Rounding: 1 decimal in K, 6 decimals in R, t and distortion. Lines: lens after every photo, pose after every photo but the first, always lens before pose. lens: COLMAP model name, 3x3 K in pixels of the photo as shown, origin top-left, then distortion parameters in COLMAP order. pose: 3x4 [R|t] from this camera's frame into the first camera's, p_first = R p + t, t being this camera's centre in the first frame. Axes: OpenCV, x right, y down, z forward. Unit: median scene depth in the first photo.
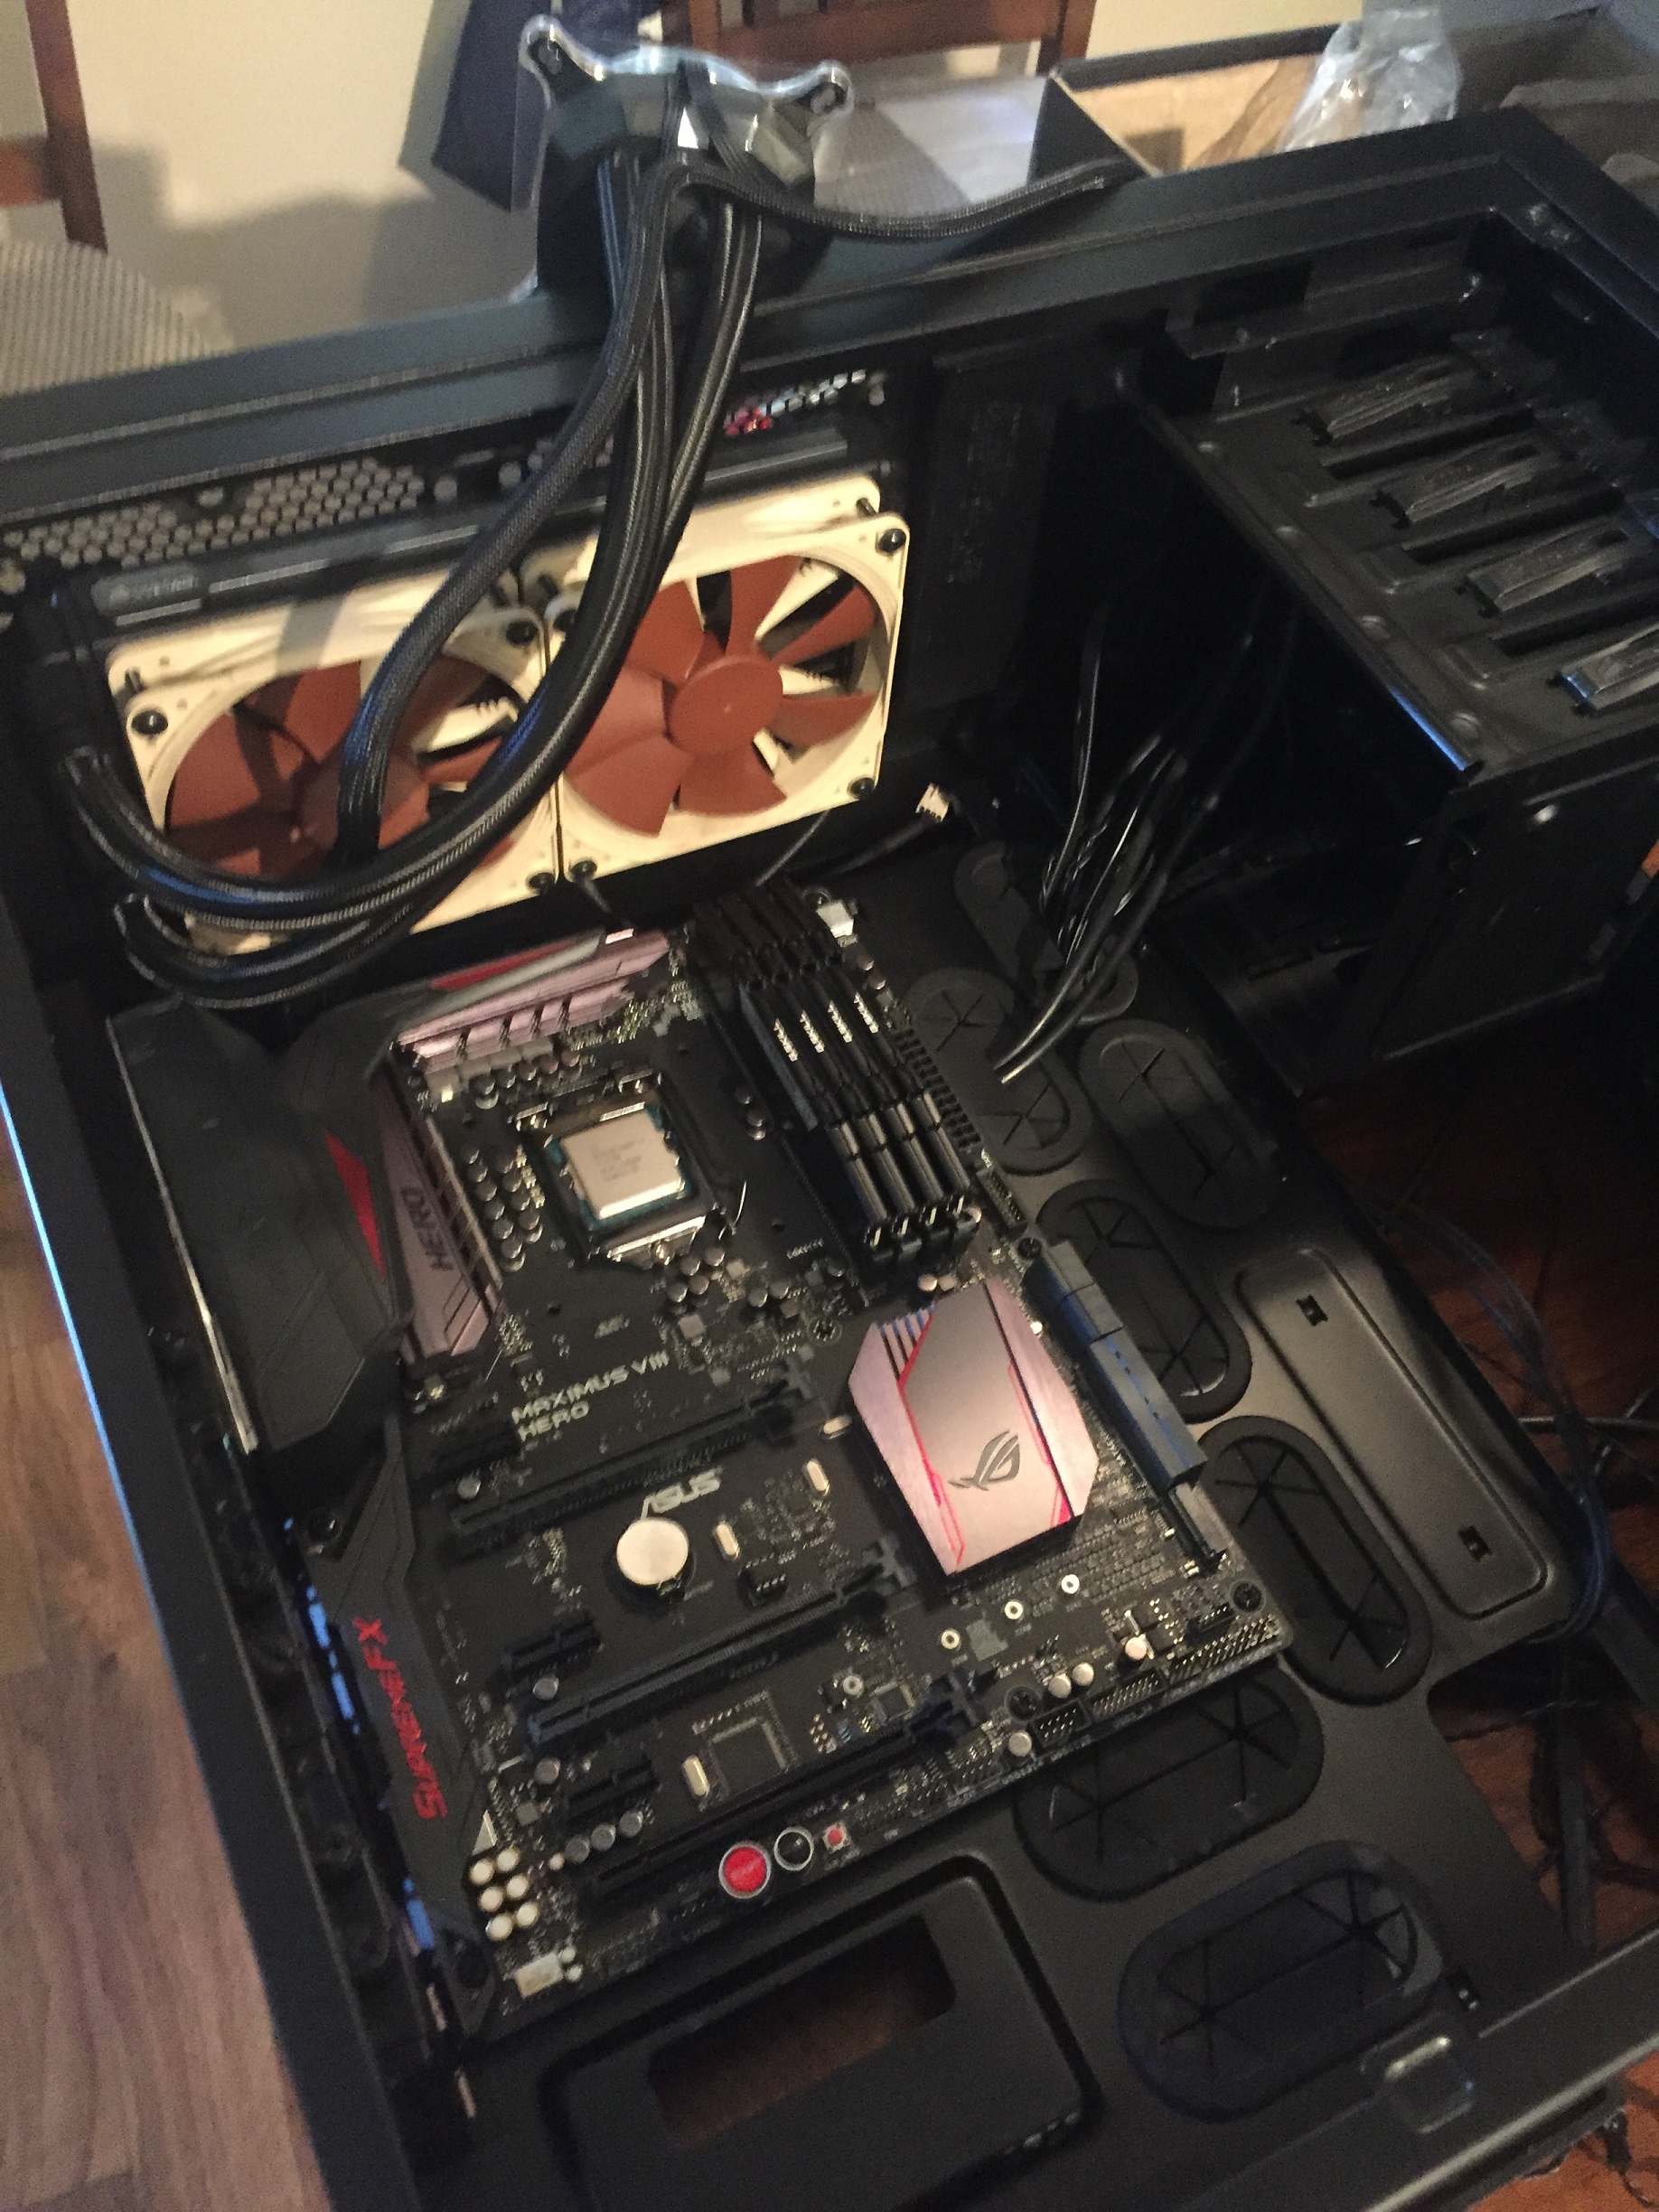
lens RADIAL K [[1961.8, 0, 806.2], [0, 1961.8, 1081.1], [0, 0, 1]] dist [0.113952, 0.002428]
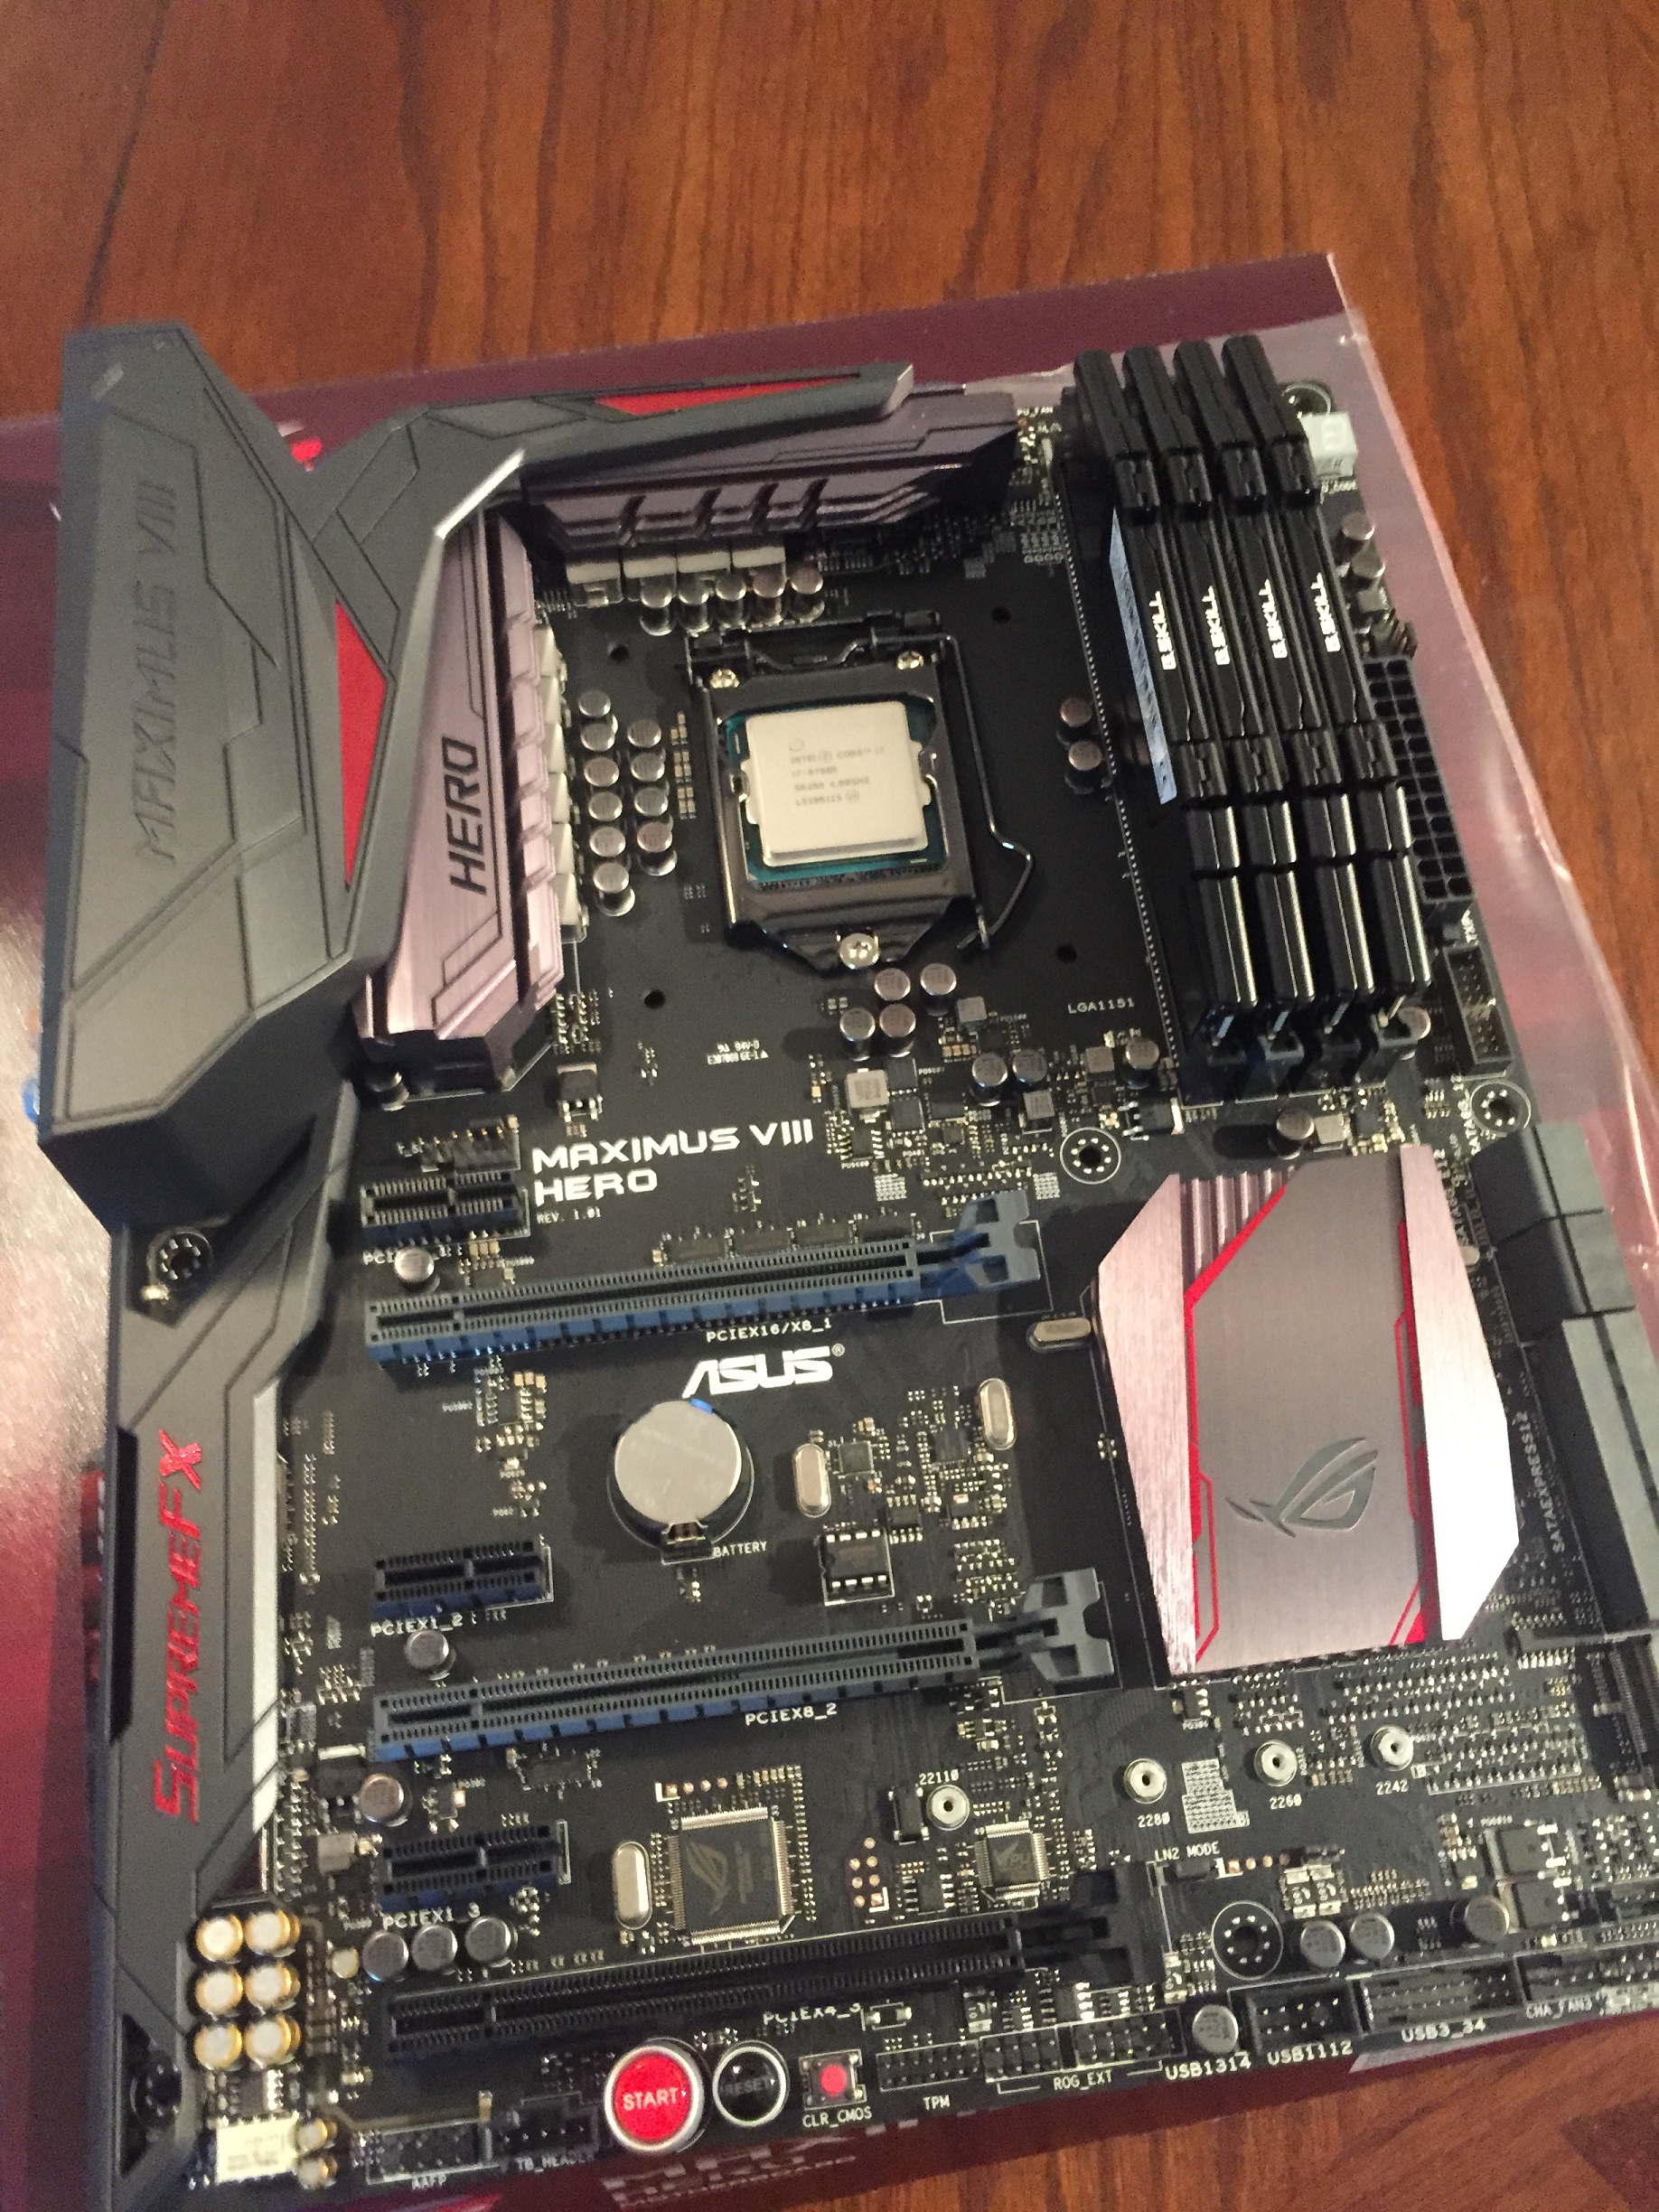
lens RADIAL K [[1827.3, 0, 829.5], [0, 1827.3, 1106.0], [0, 0, 1]] dist [0.037909, -0.014019]
pose [[0.947925, 0.265756, -0.175533, 0.028471], [-0.222745, 0.947106, 0.231031, 0.008177], [0.227646, -0.179901, 0.956981, 0.511936]]
